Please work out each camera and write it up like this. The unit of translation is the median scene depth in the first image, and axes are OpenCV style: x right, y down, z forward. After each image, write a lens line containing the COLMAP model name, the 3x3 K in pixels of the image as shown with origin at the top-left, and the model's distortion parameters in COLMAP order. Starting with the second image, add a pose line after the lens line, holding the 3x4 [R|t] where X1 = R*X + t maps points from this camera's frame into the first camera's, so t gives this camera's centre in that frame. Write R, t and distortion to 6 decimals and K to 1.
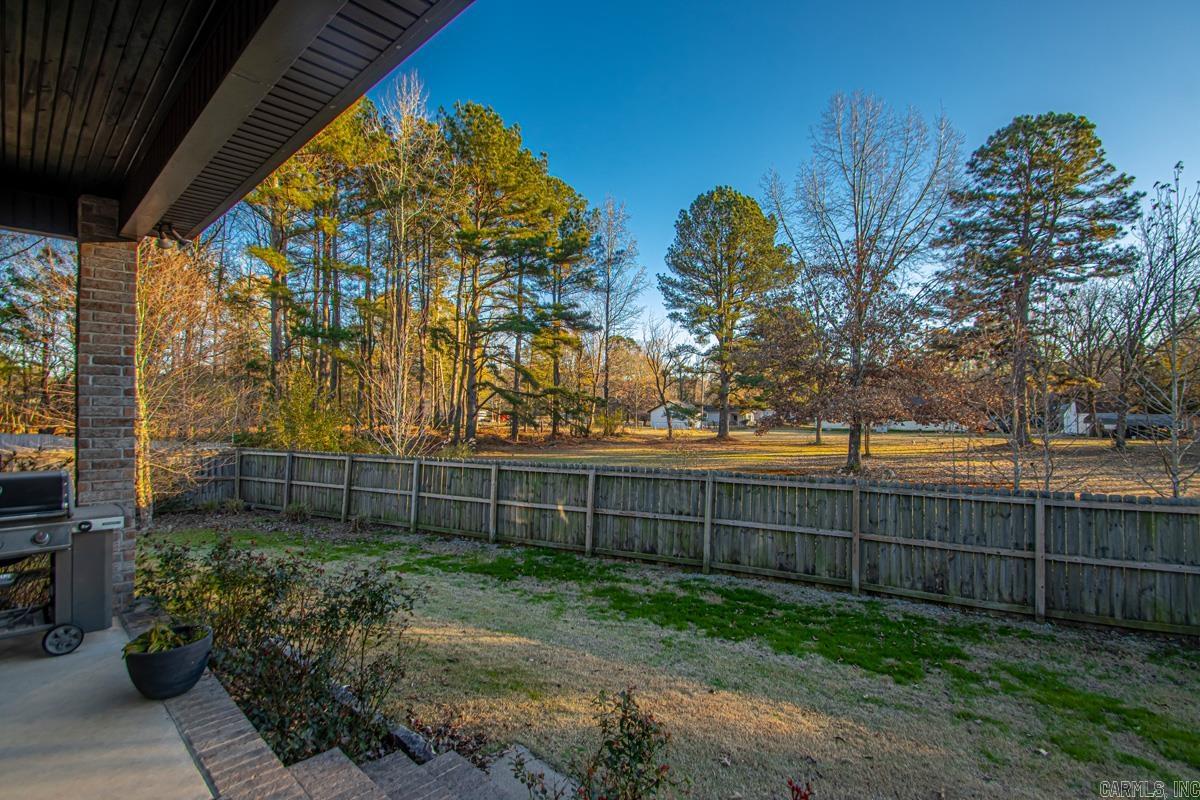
lens RADIAL K [[556.2, 0, 605.4], [0, 556.2, 405.8], [0, 0, 1]] dist [0.020309, -0.019159]
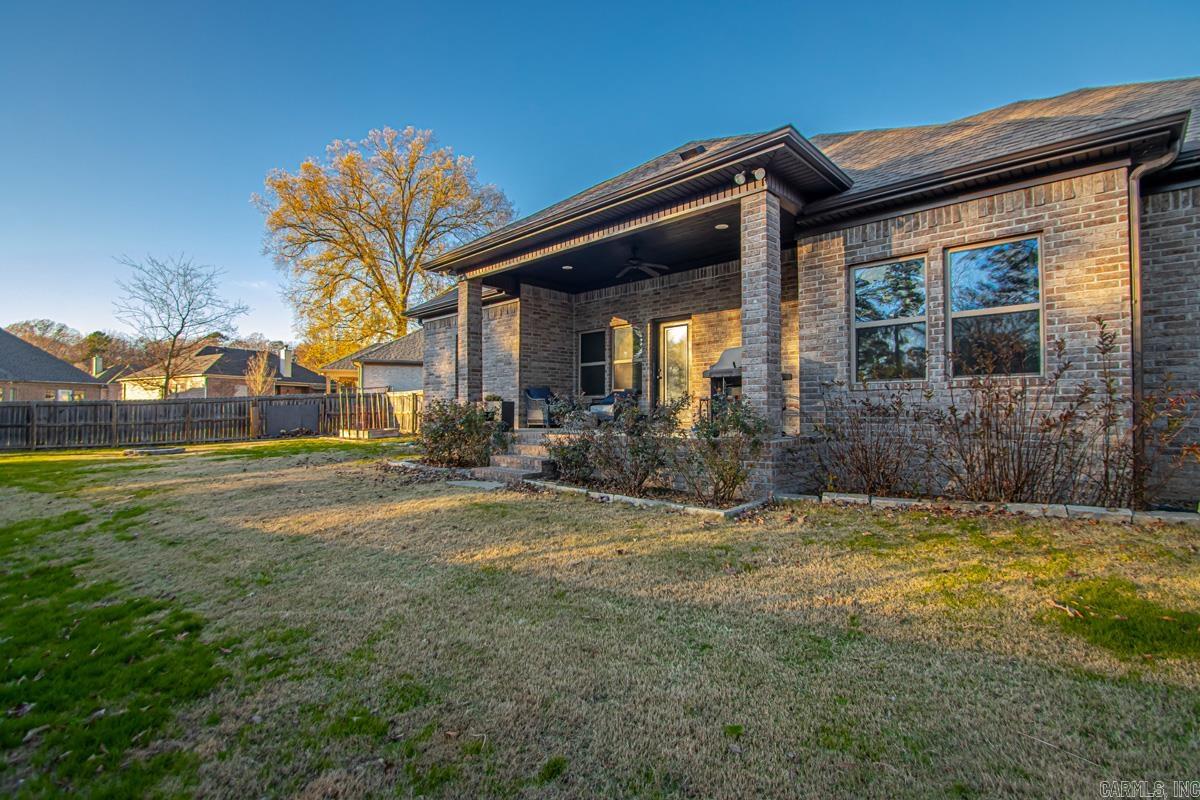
lens RADIAL K [[553.0, 0, 610.7], [0, 553.0, 400.3], [0, 0, 1]] dist [0.007588, -0.014437]
pose [[-0.999977, -0.005841, -0.003547, -0.210426], [-0.005760, 0.999727, -0.022631, 0.127729], [0.003678, -0.022610, -0.999738, 1.085338]]
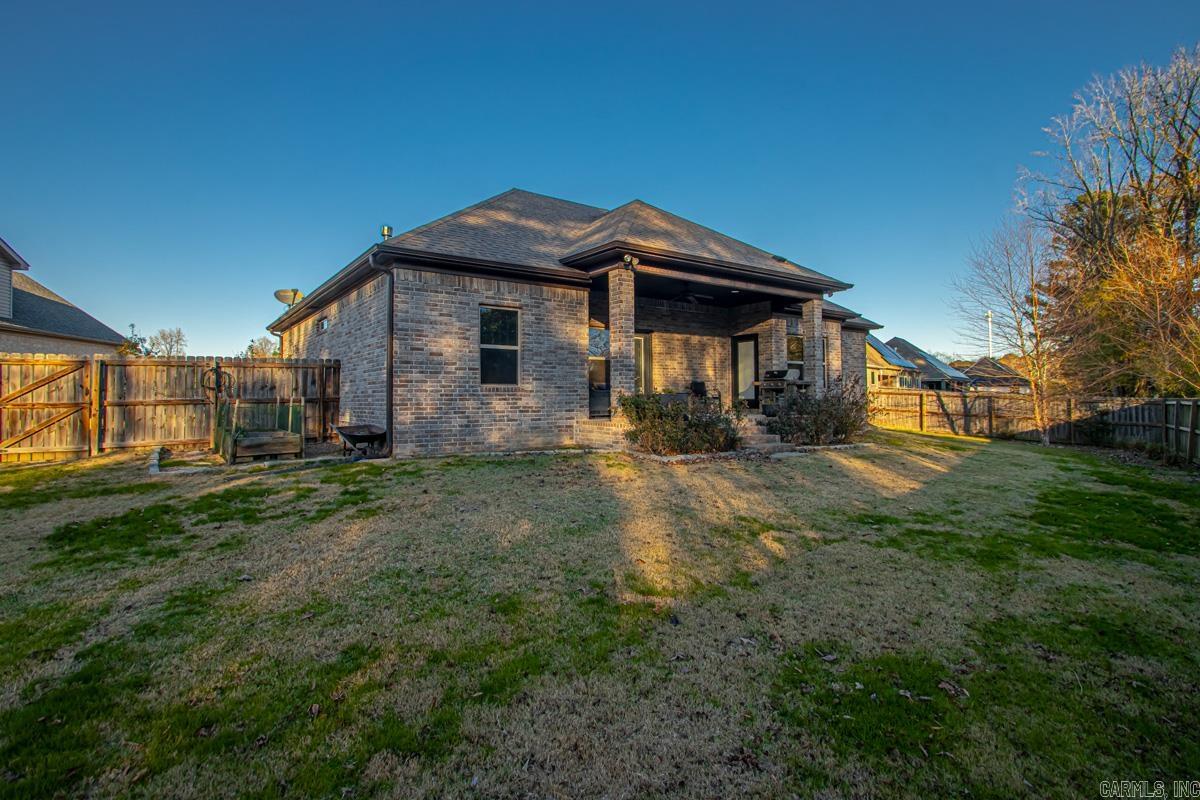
lens RADIAL K [[574.6, 0, 581.0], [0, 574.6, 380.9], [0, 0, 1]] dist [0.002247, 0.000145]
pose [[-0.208416, -0.034832, -0.977420, 1.133736], [0.002136, 0.999347, -0.036069, 0.123689], [0.978038, -0.009605, -0.208205, 0.167131]]
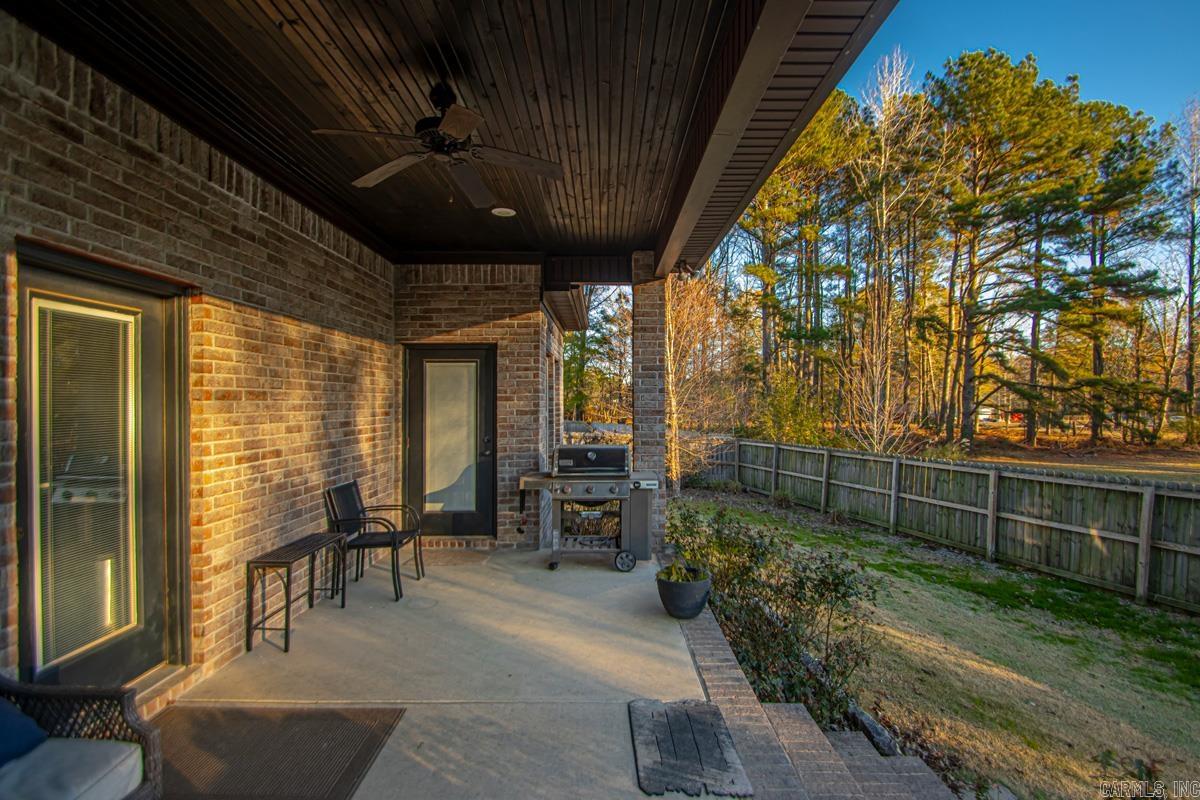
lens RADIAL K [[567.1, 0, 623.1], [0, 567.1, 406.2], [0, 0, 1]] dist [0.037790, -0.029312]
pose [[0.703905, -0.004422, -0.710280, 0.024557], [0.006024, 0.999982, -0.000255, 0.005244], [0.710269, -0.004099, 0.703919, -0.015526]]
